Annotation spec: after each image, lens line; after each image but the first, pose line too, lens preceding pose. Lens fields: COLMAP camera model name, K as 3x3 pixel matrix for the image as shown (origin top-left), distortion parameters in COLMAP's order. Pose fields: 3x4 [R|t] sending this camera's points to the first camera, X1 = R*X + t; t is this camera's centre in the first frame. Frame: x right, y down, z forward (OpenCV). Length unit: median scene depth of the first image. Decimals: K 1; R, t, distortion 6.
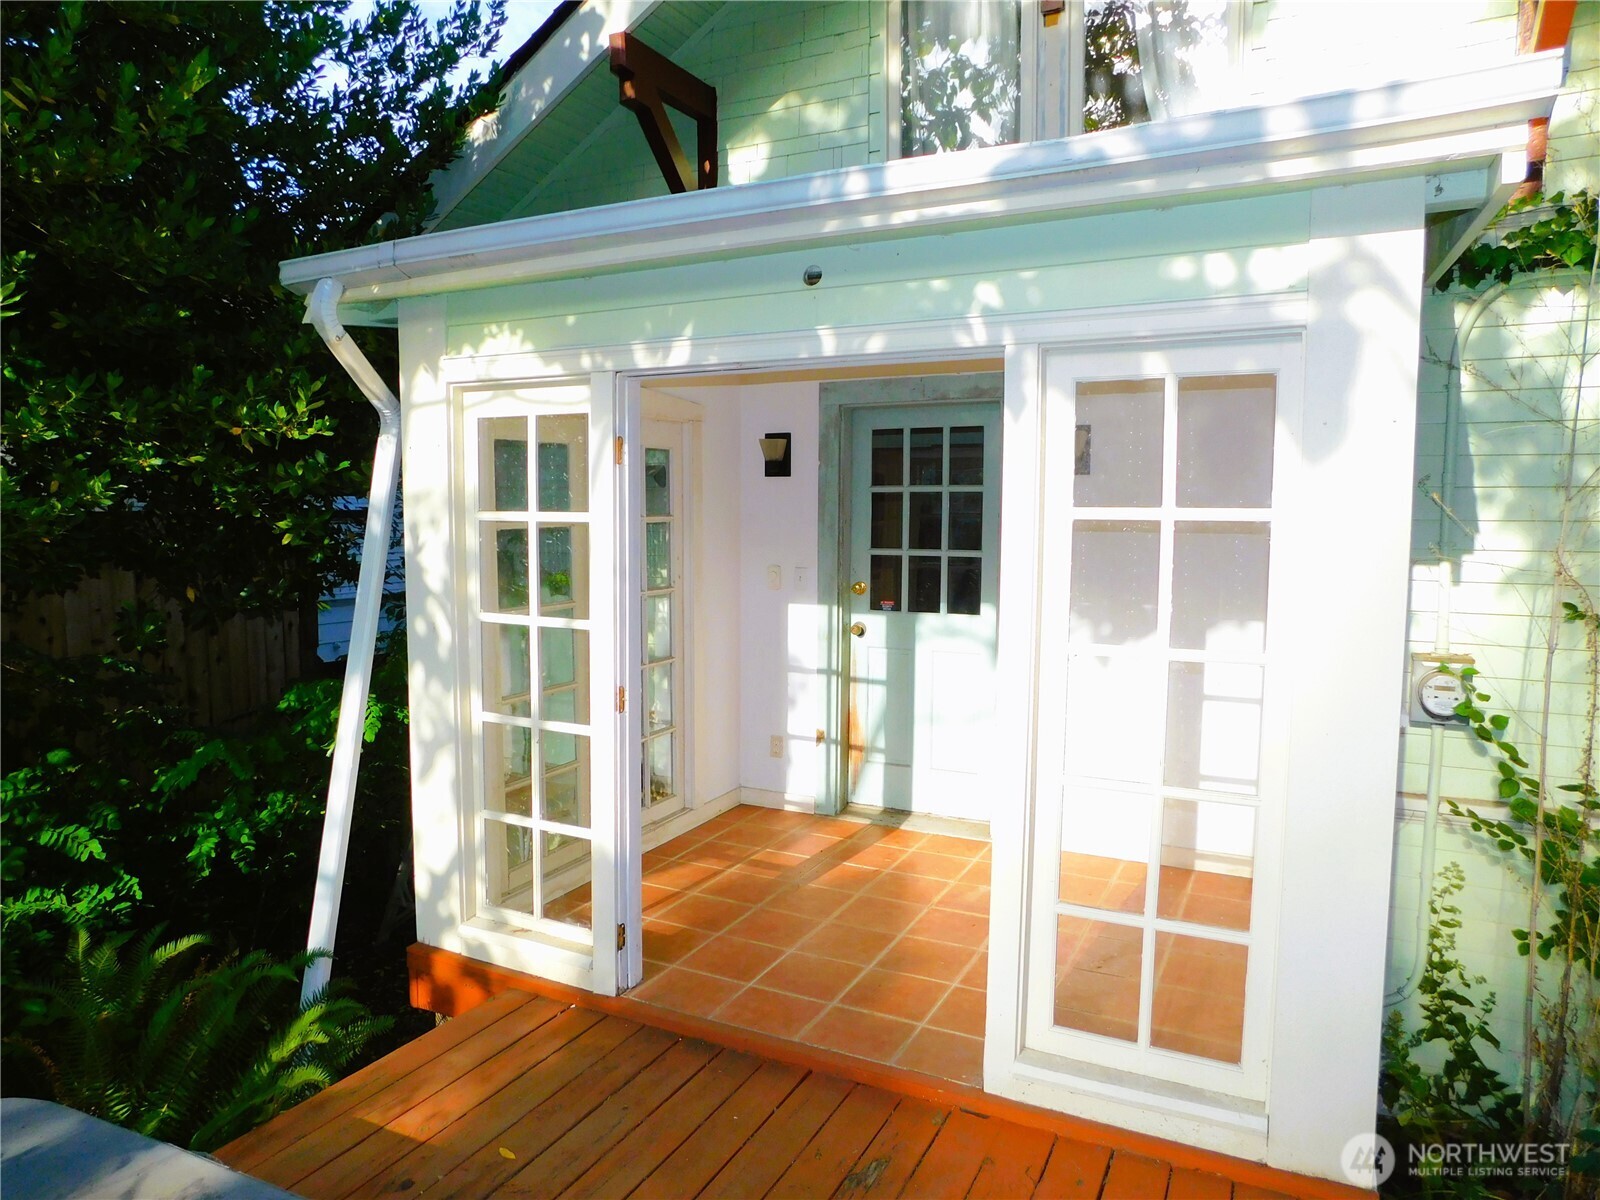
lens RADIAL K [[1057.6, 0, 802.4], [0, 1057.6, 604.7], [0, 0, 1]] dist [-0.047906, 0.038271]
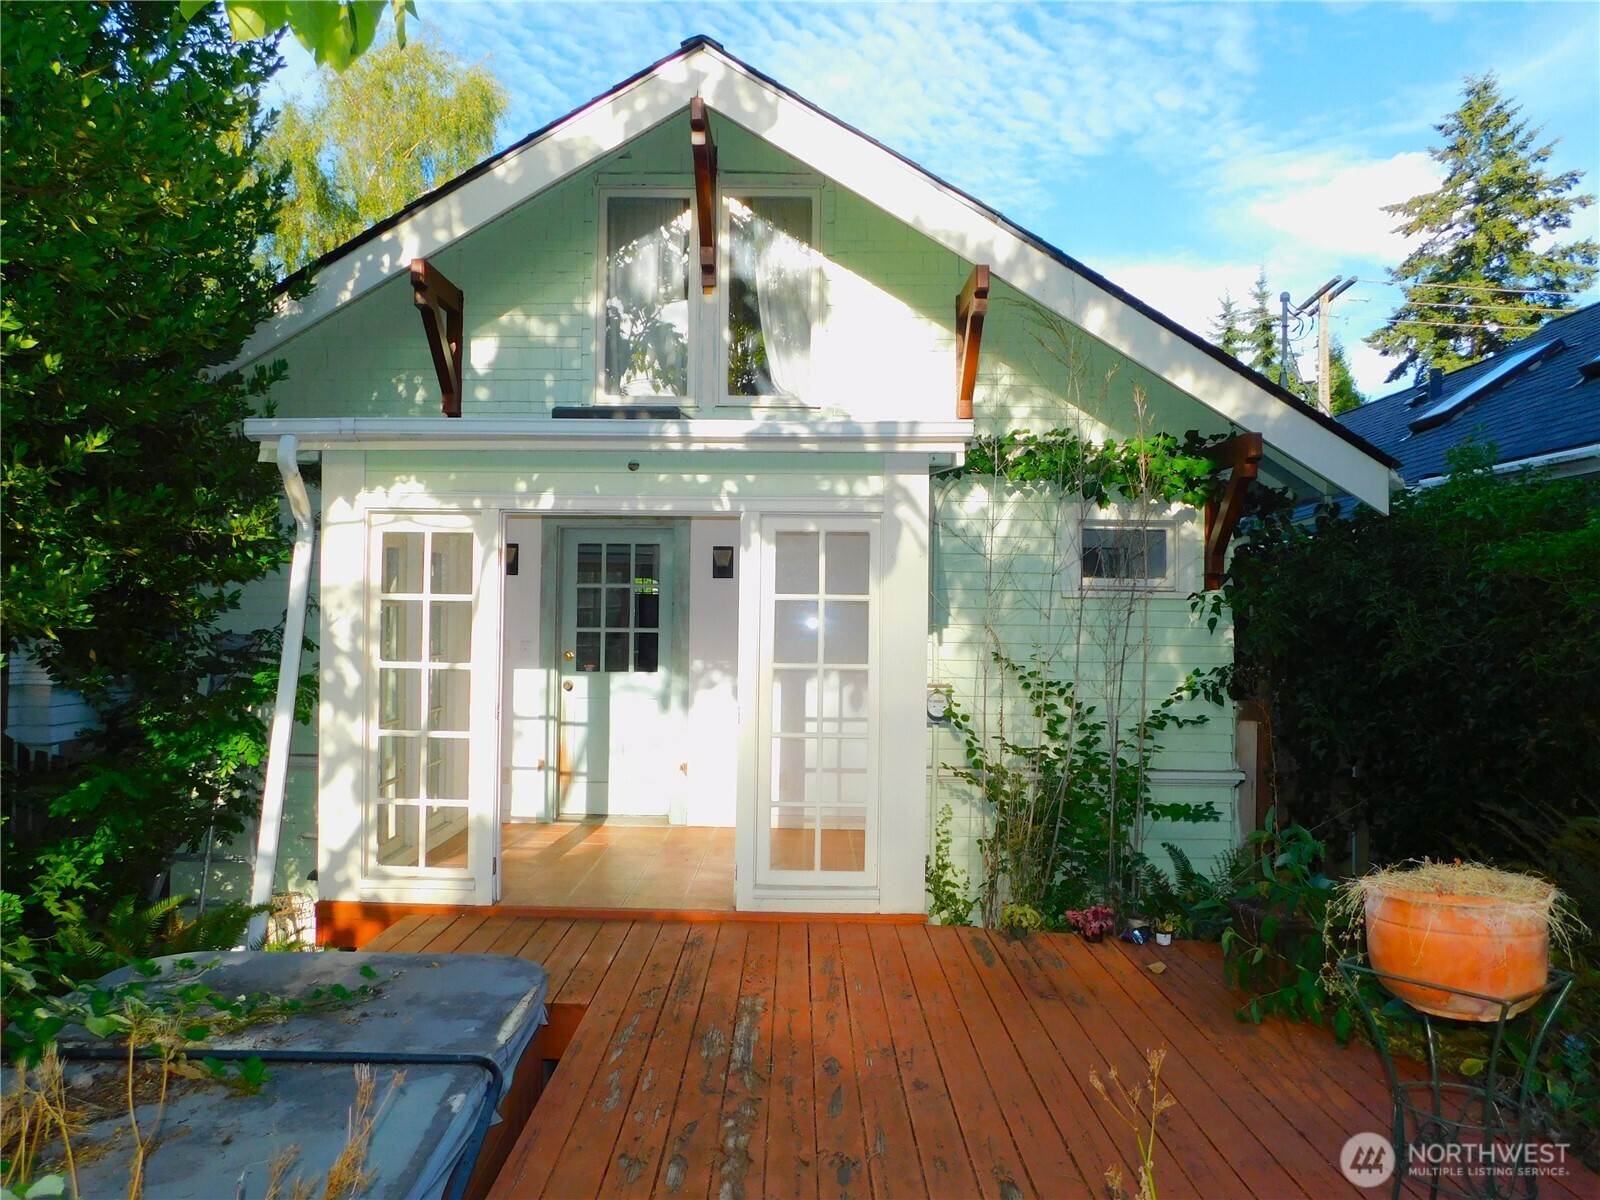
lens RADIAL K [[1125.5, 0, 795.7], [0, 1125.5, 602.4], [0, 0, 1]] dist [-0.074322, -0.000178]
pose [[0.907073, 0.011296, 0.420823, -0.409471], [0.030415, 0.995269, -0.092275, 0.082167], [-0.419874, 0.096499, 0.902438, -0.637739]]
